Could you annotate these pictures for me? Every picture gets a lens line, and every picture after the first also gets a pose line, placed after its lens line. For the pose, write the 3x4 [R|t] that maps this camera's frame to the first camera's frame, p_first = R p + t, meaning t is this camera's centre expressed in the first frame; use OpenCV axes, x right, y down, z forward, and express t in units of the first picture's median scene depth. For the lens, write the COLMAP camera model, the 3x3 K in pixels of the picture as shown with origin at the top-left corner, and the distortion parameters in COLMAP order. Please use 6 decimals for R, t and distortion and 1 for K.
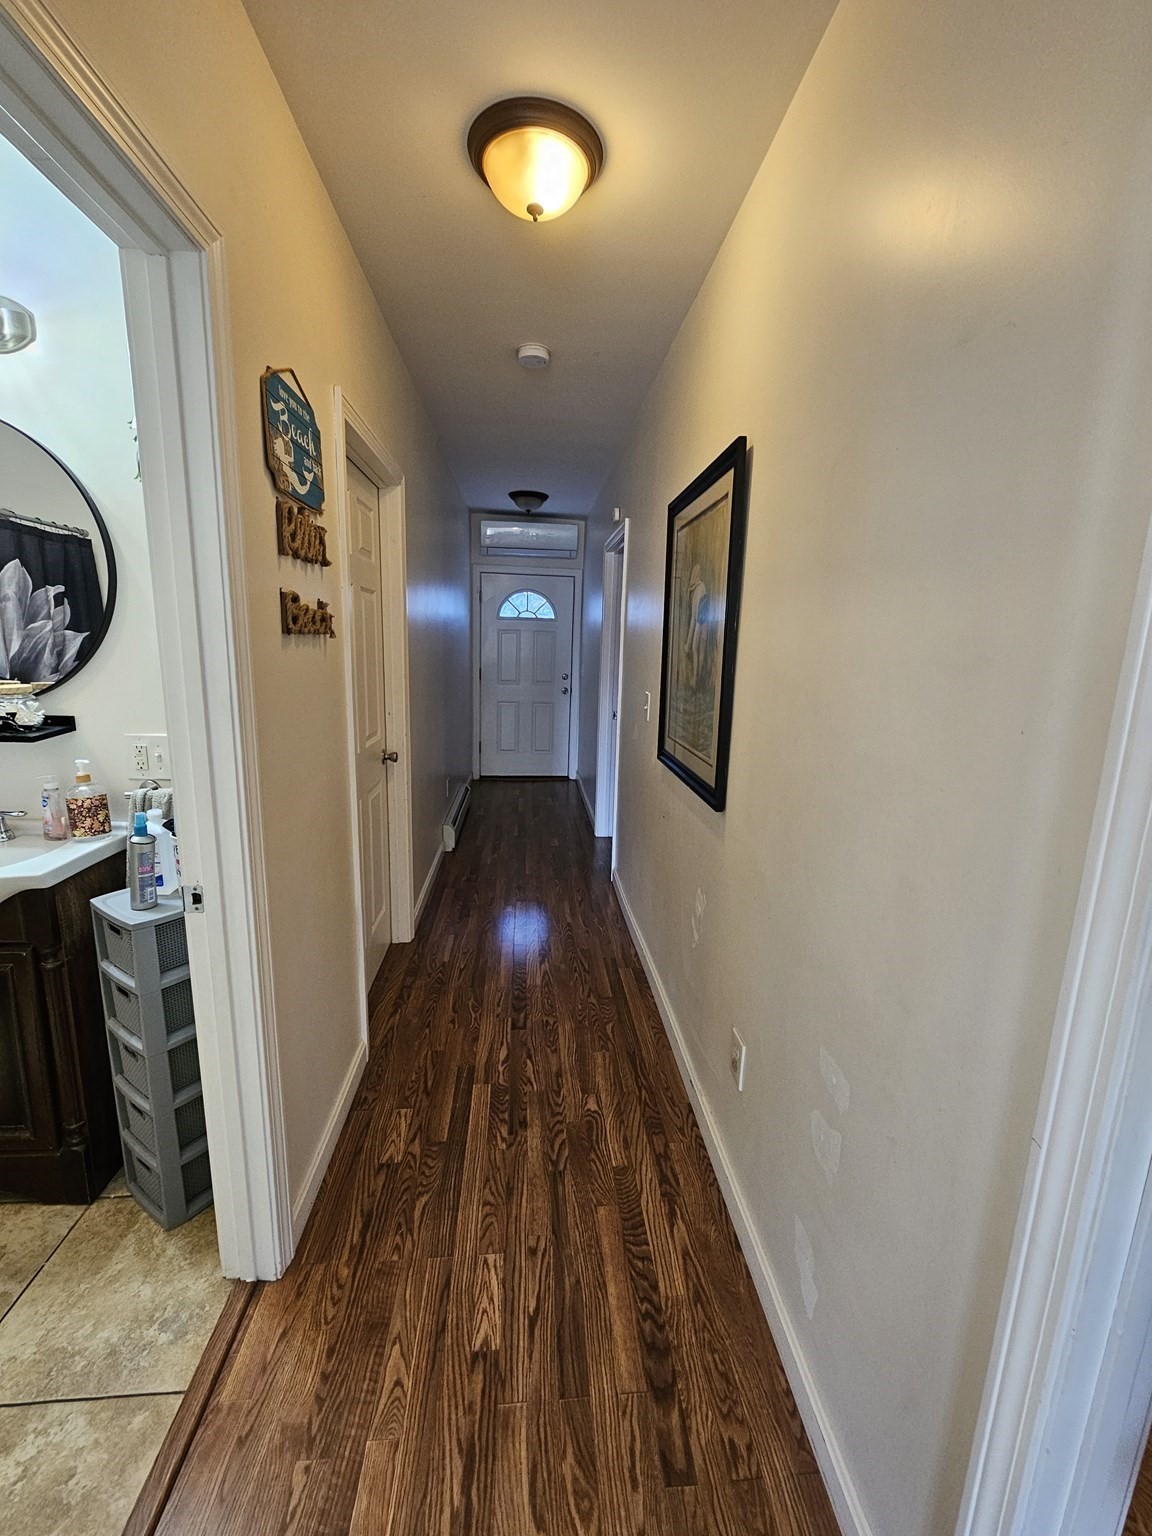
lens RADIAL K [[634.5, 0, 578.0], [0, 634.5, 761.4], [0, 0, 1]] dist [-0.002356, 0.001646]
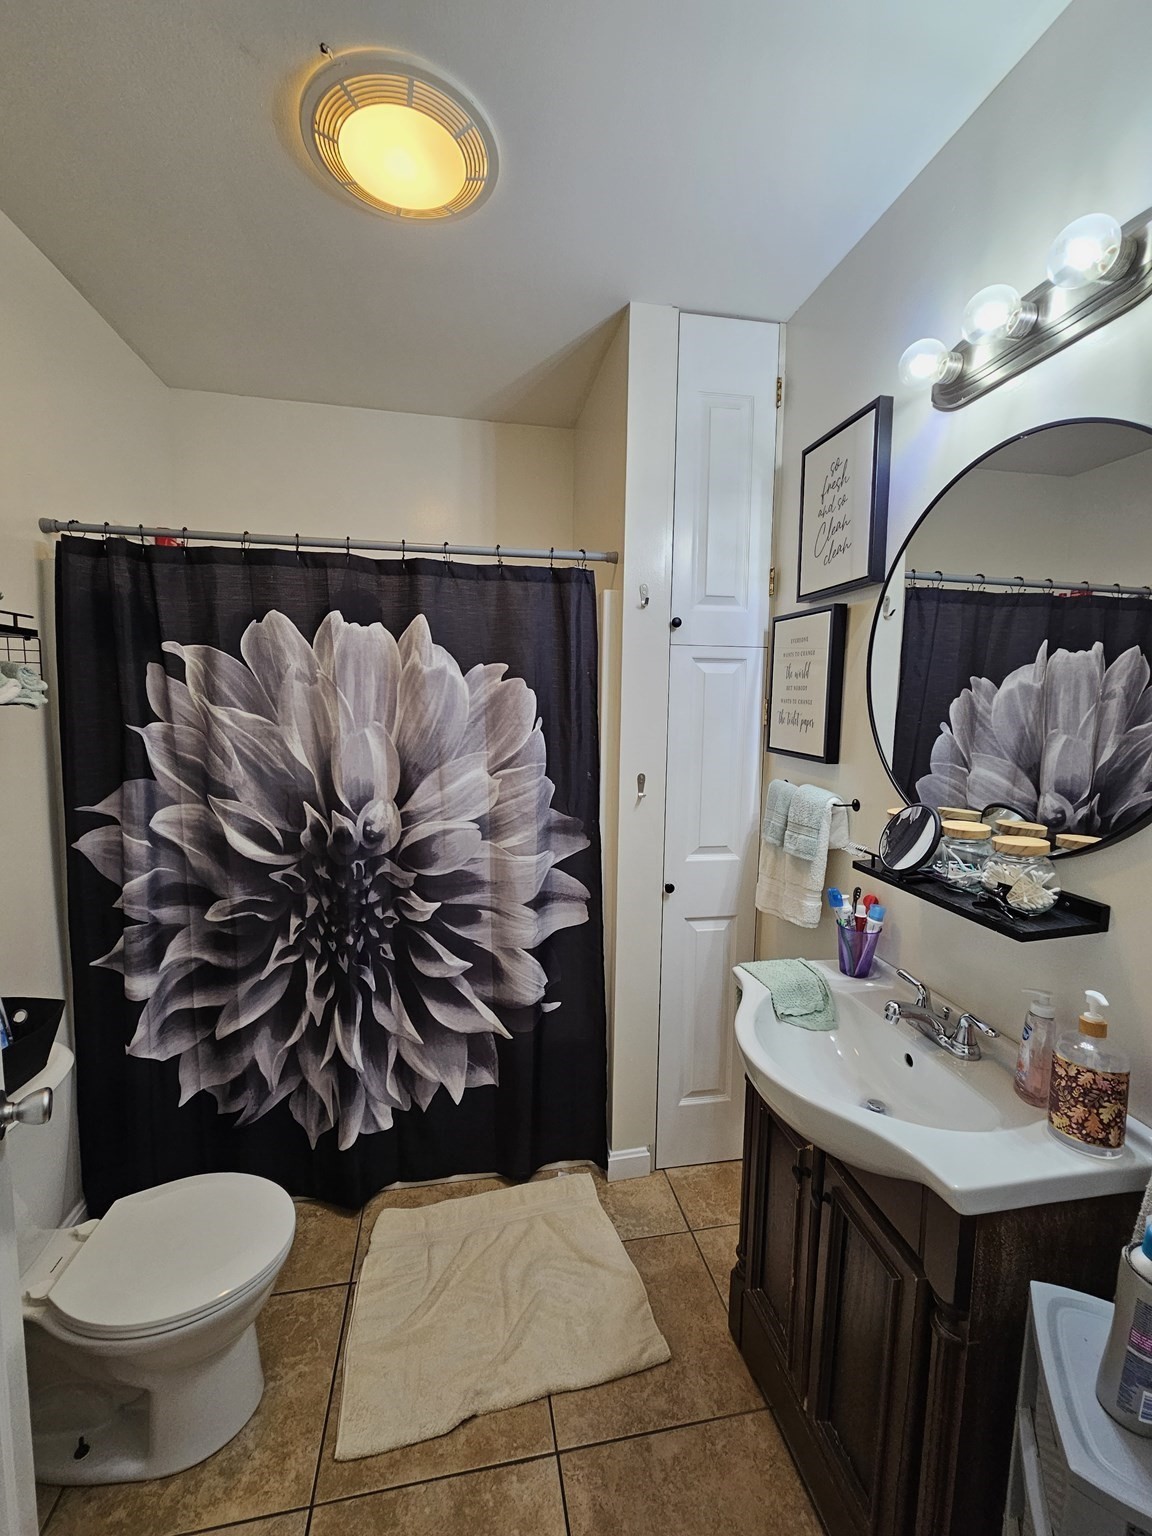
lens RADIAL K [[634.5, 0, 582.6], [0, 634.5, 767.7], [0, 0, 1]] dist [-0.002356, 0.001646]
pose [[0.115668, 0.079467, -0.990104, -0.310001], [-0.204068, 0.977432, 0.054610, -0.129989], [0.972099, 0.195732, 0.129275, 0.459994]]
